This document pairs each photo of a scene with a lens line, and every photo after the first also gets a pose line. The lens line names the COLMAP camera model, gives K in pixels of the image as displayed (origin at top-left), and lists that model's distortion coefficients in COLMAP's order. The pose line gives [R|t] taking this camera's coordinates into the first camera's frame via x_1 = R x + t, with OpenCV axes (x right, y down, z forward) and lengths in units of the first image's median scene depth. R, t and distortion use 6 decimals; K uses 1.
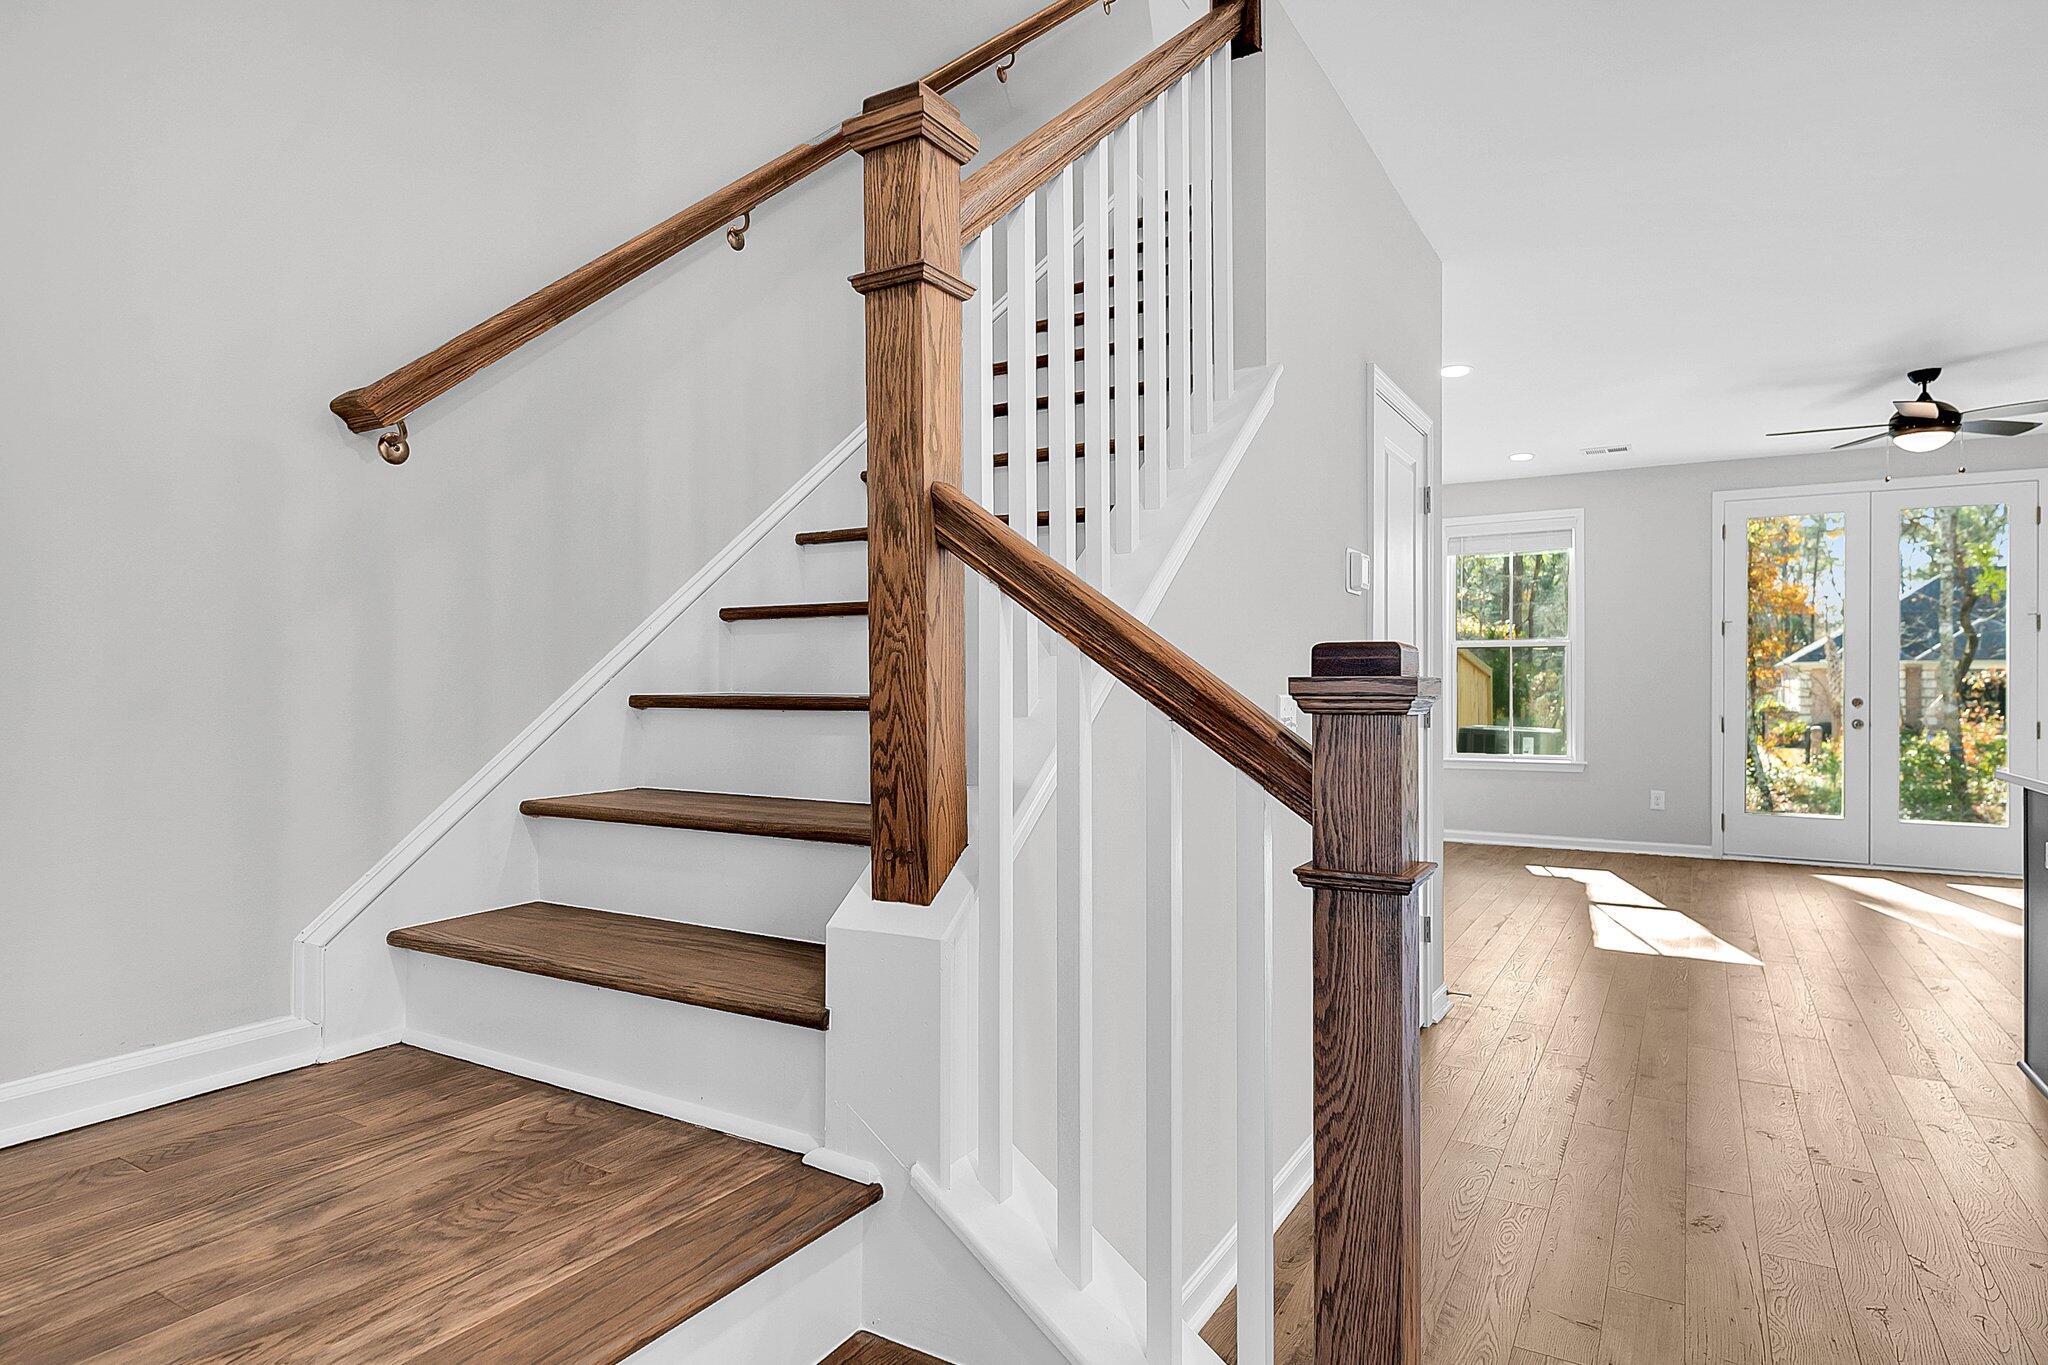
lens RADIAL K [[1153.6, 0, 1024.0], [0, 1153.6, 682.5], [0, 0, 1]] dist [0.014675, -0.000119]
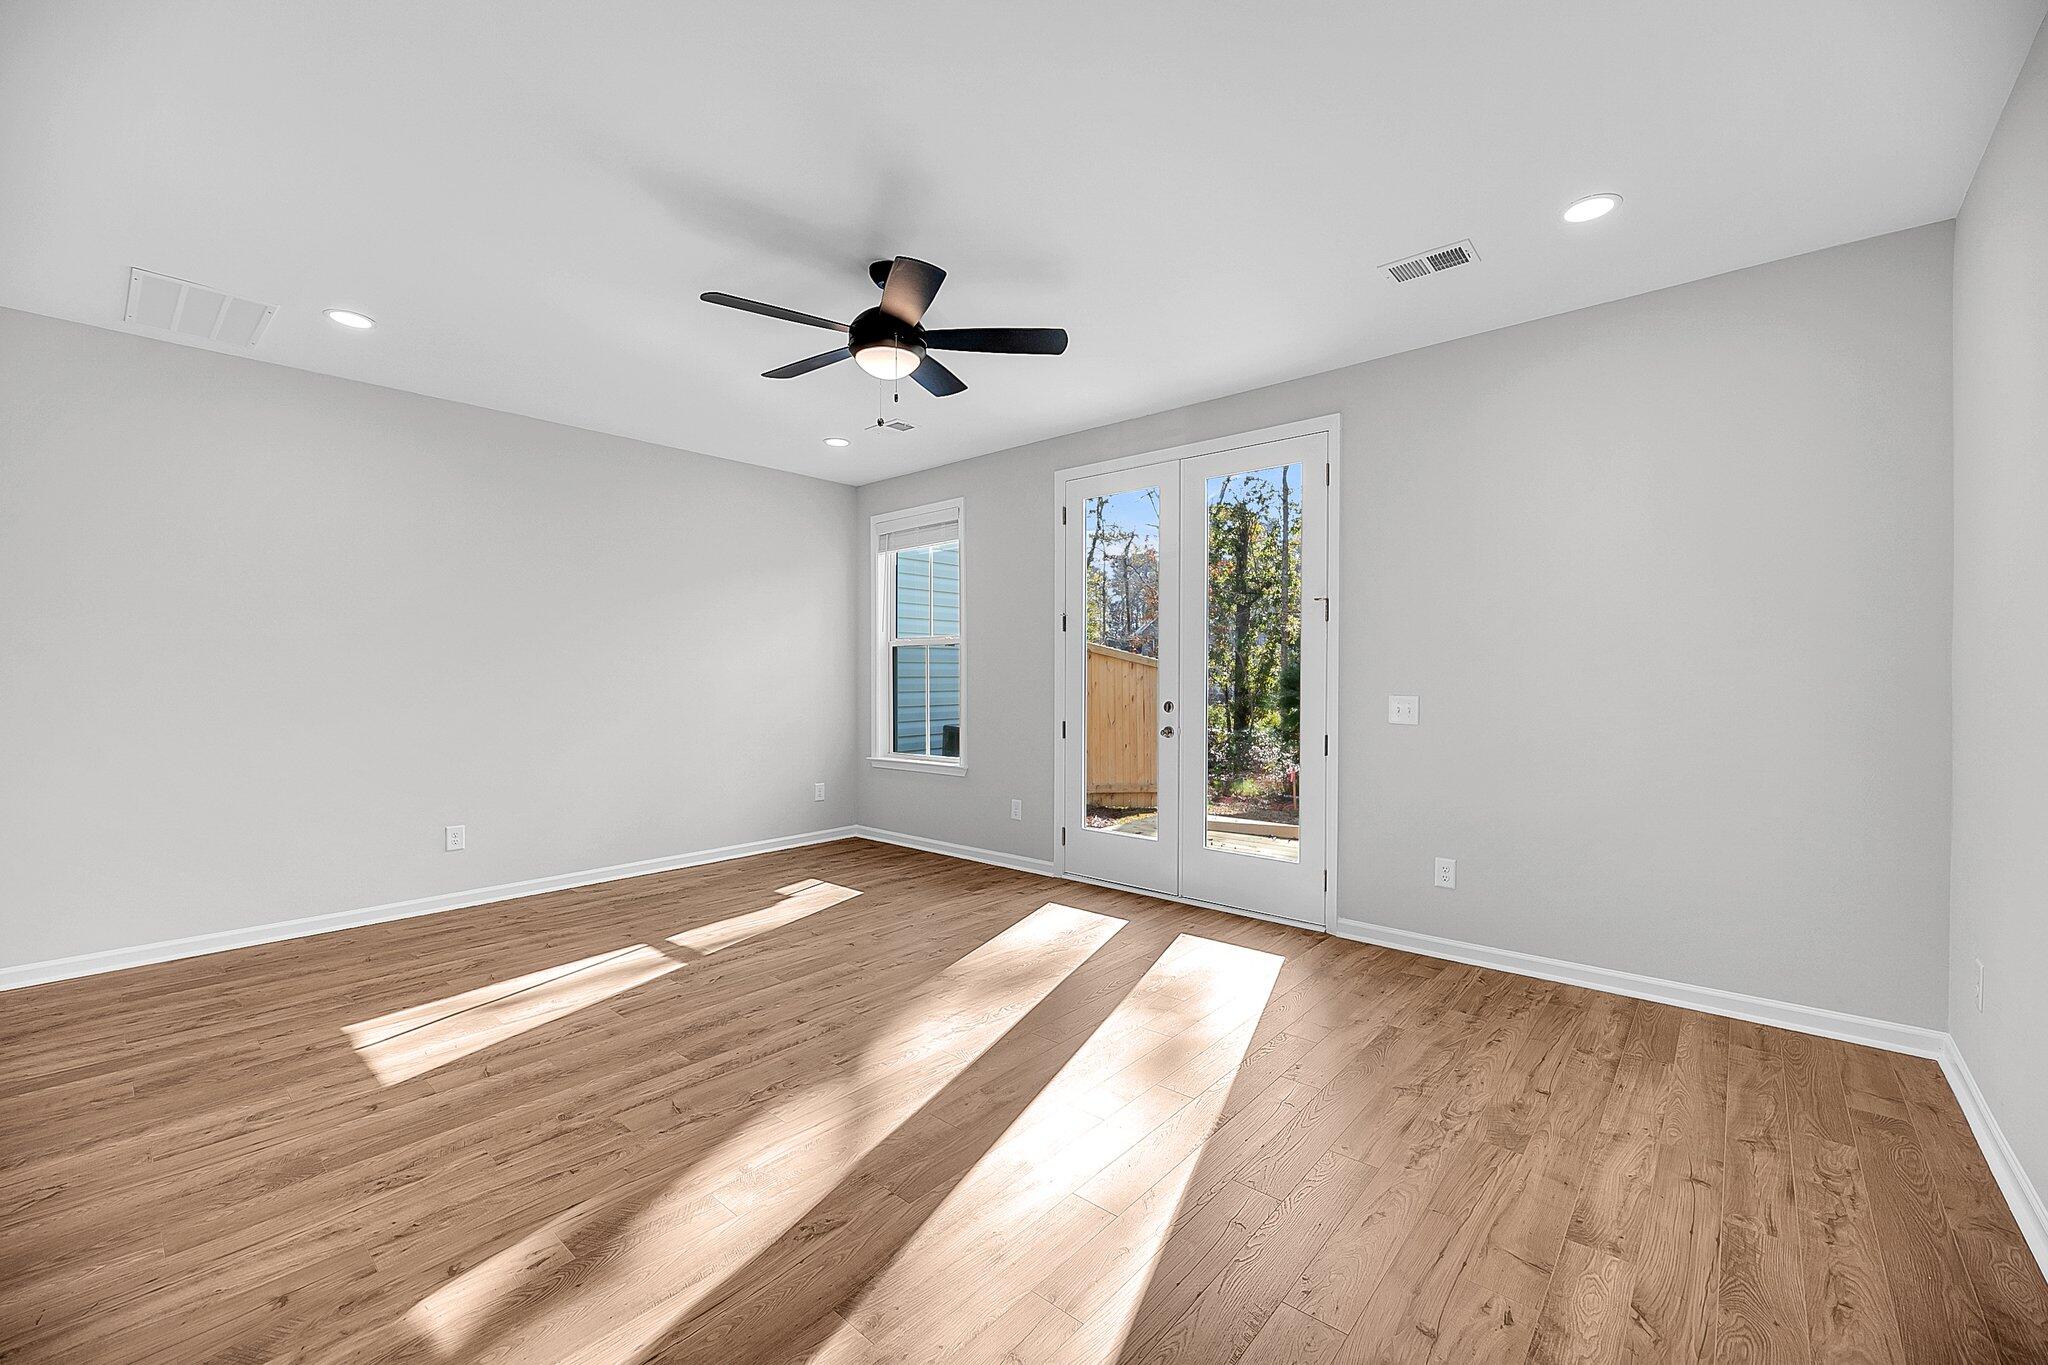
lens RADIAL K [[822.0, 0, 1024.4], [0, 822.0, 708.6], [0, 0, 1]] dist [0.000965, -0.002782]
pose [[0.982196, 0.006791, -0.187737, 0.228845], [0.001662, 0.998993, 0.044832, -0.002852], [0.187853, -0.044346, 0.981196, 0.120474]]
